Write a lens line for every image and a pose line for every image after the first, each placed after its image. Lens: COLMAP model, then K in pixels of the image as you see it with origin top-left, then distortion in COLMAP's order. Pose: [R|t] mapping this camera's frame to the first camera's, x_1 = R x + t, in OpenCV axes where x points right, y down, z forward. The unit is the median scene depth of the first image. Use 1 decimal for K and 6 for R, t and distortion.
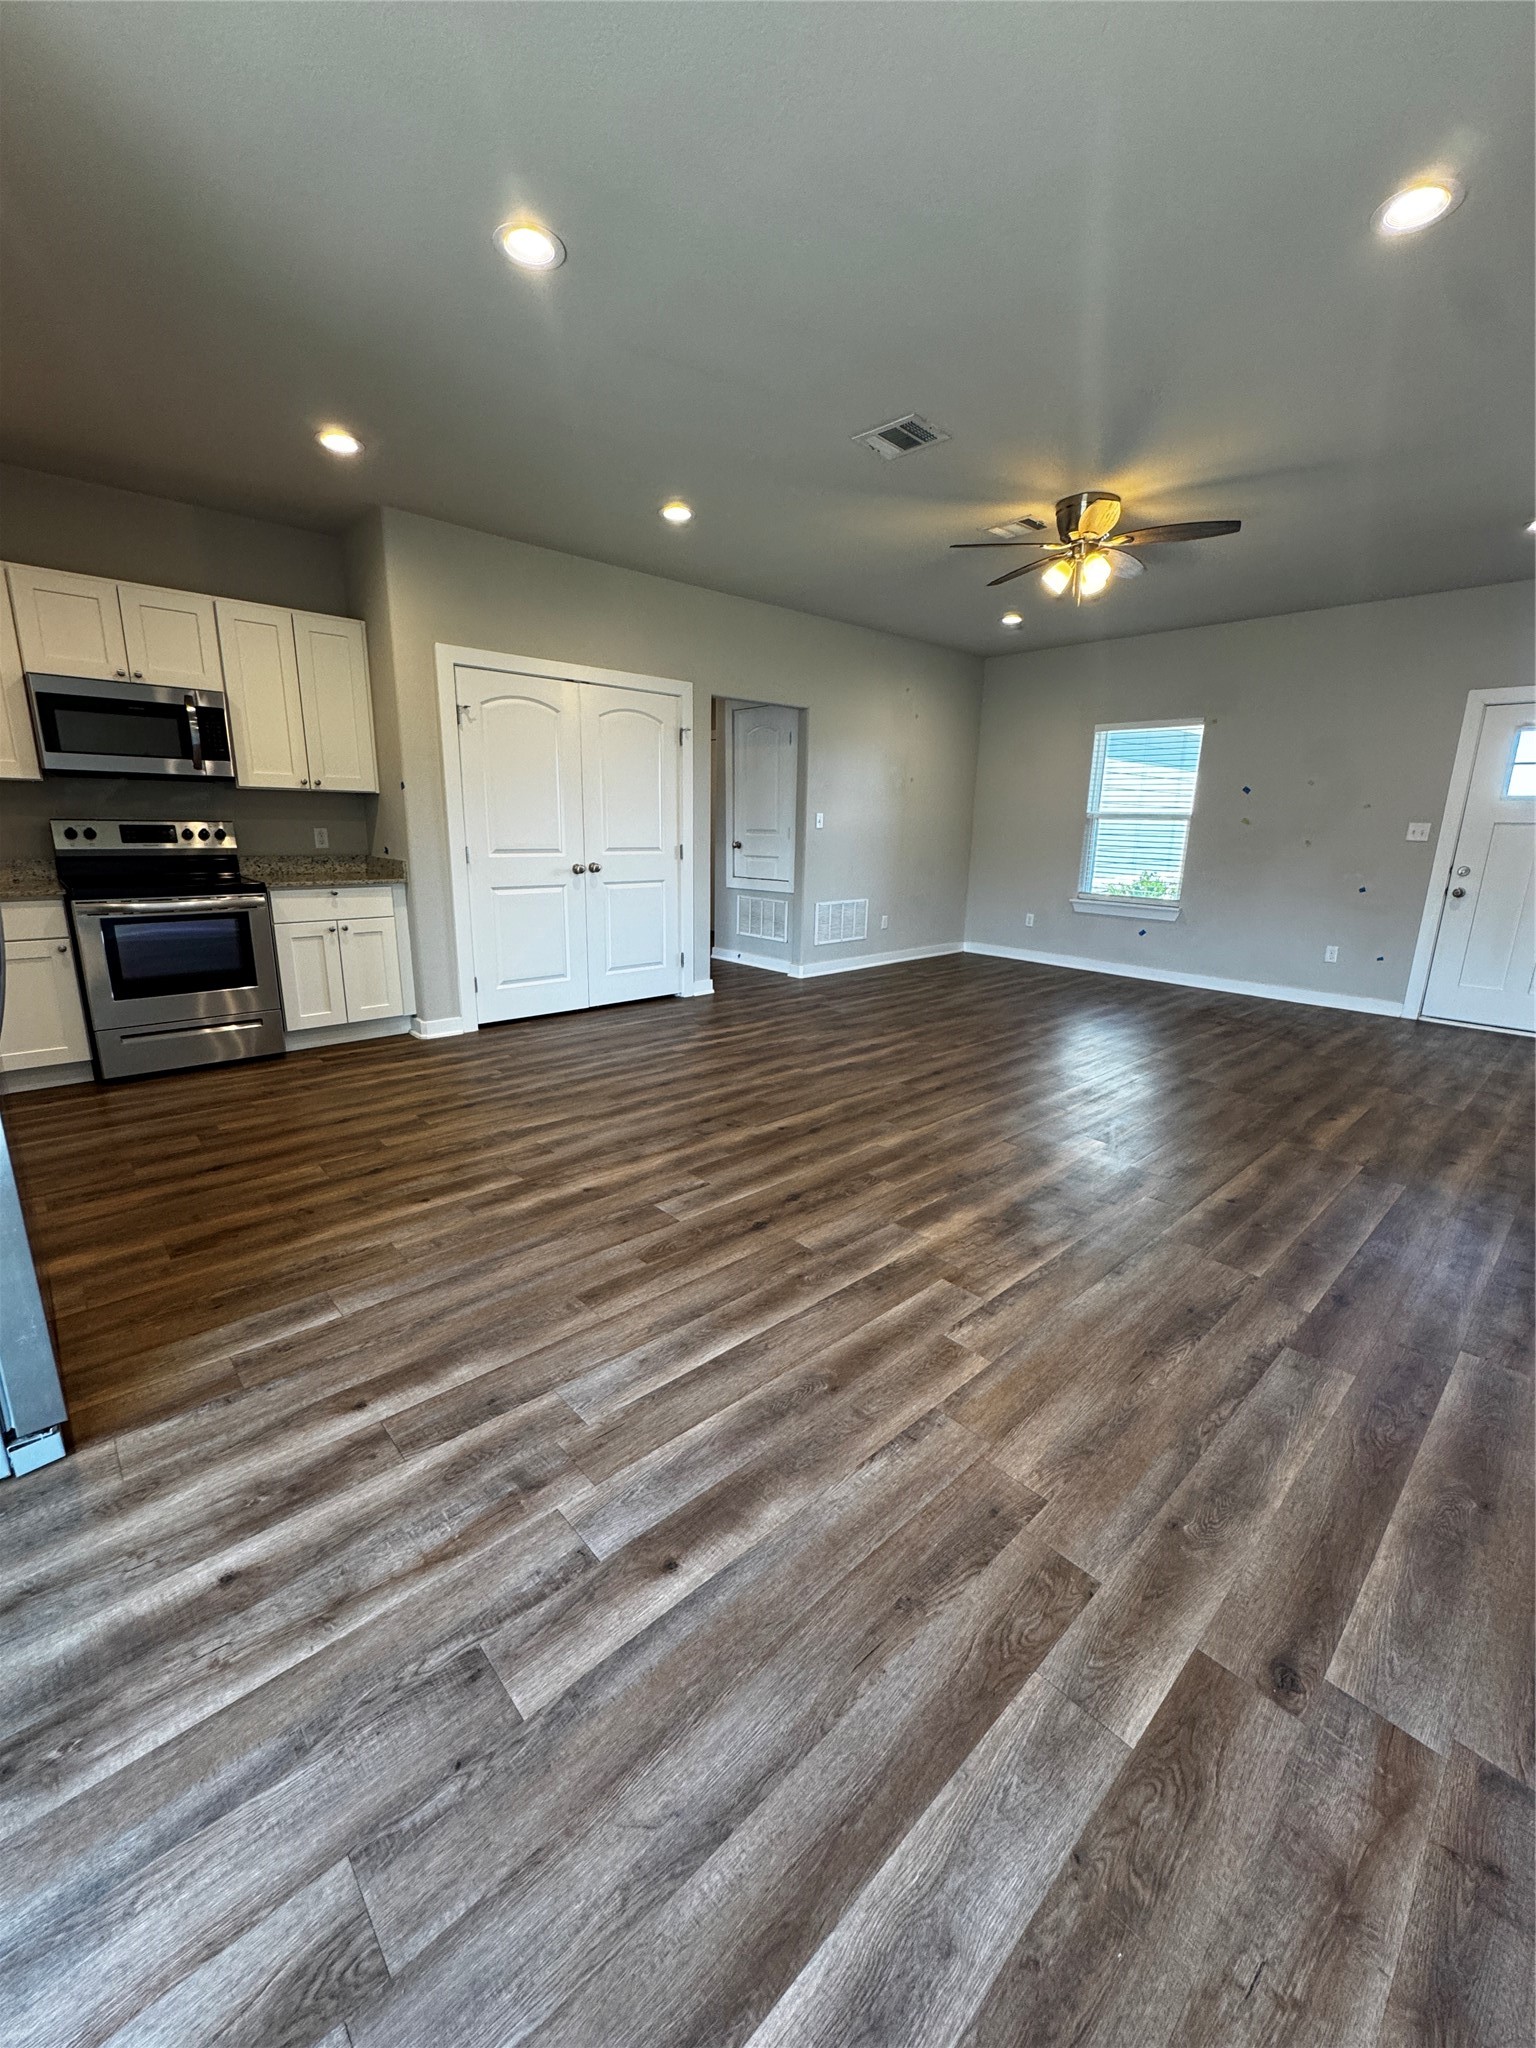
lens RADIAL K [[822.2, 0, 771.9], [0, 822.2, 1025.0], [0, 0, 1]] dist [-0.000045, 0.000281]
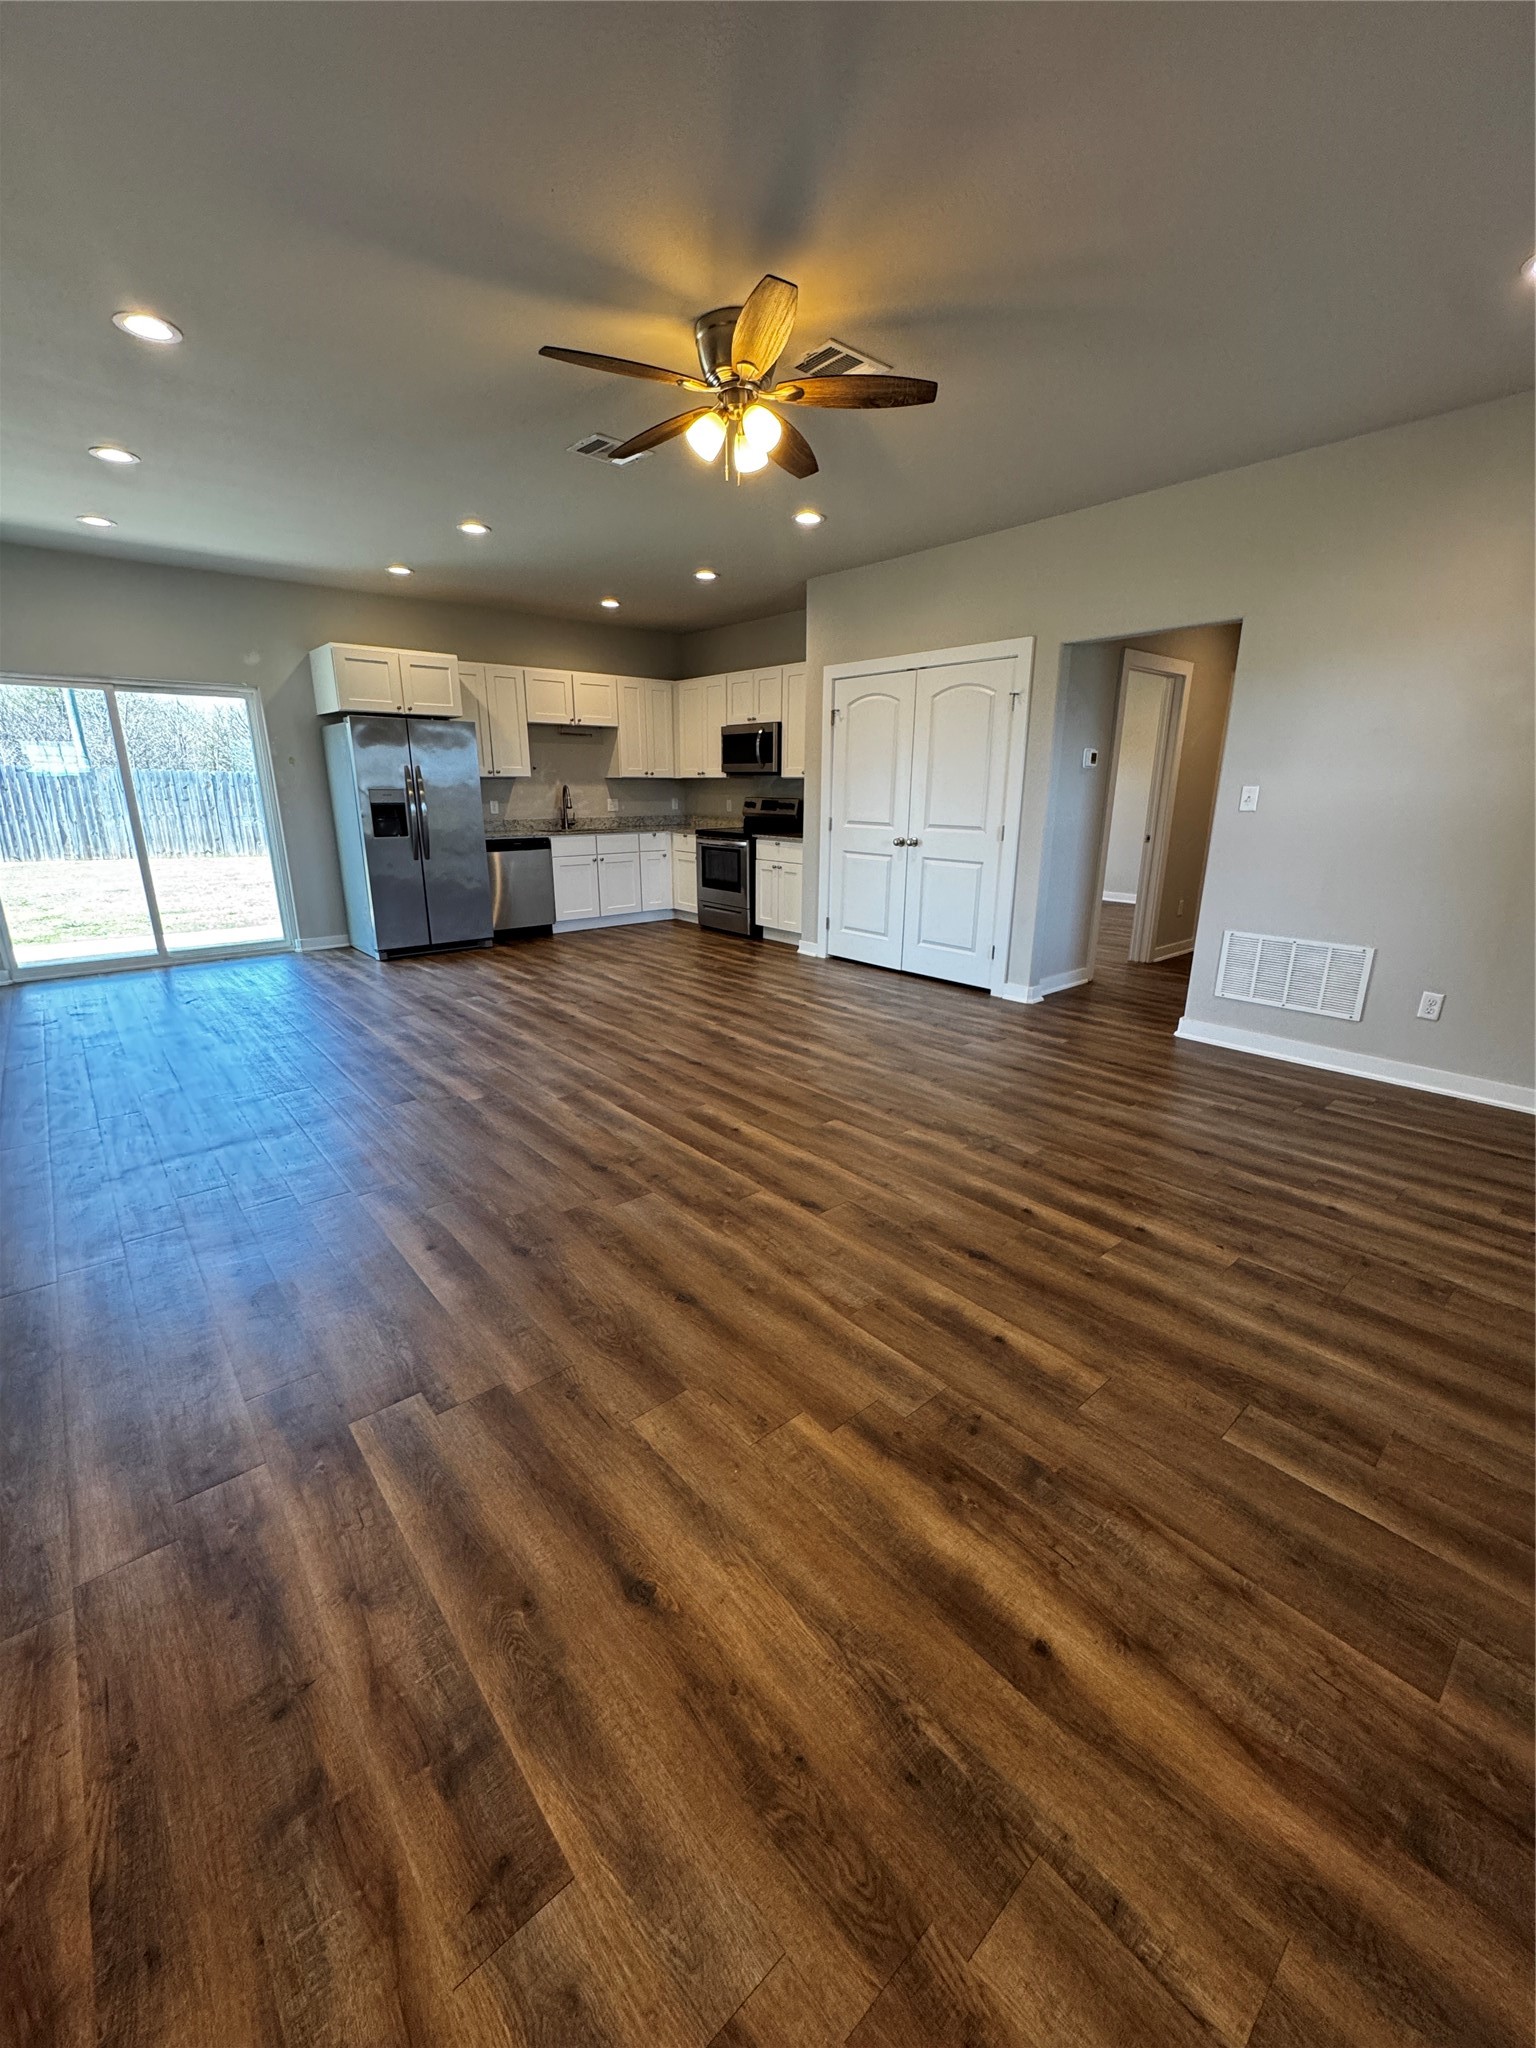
lens RADIAL K [[822.2, 0, 770.0], [0, 822.2, 1027.7], [0, 0, 1]] dist [-0.000045, 0.000281]
pose [[-0.038791, 0.262499, -0.964152, 1.106731], [-0.248943, 0.931917, 0.263739, -0.252151], [0.967741, 0.250249, 0.029198, 1.058752]]
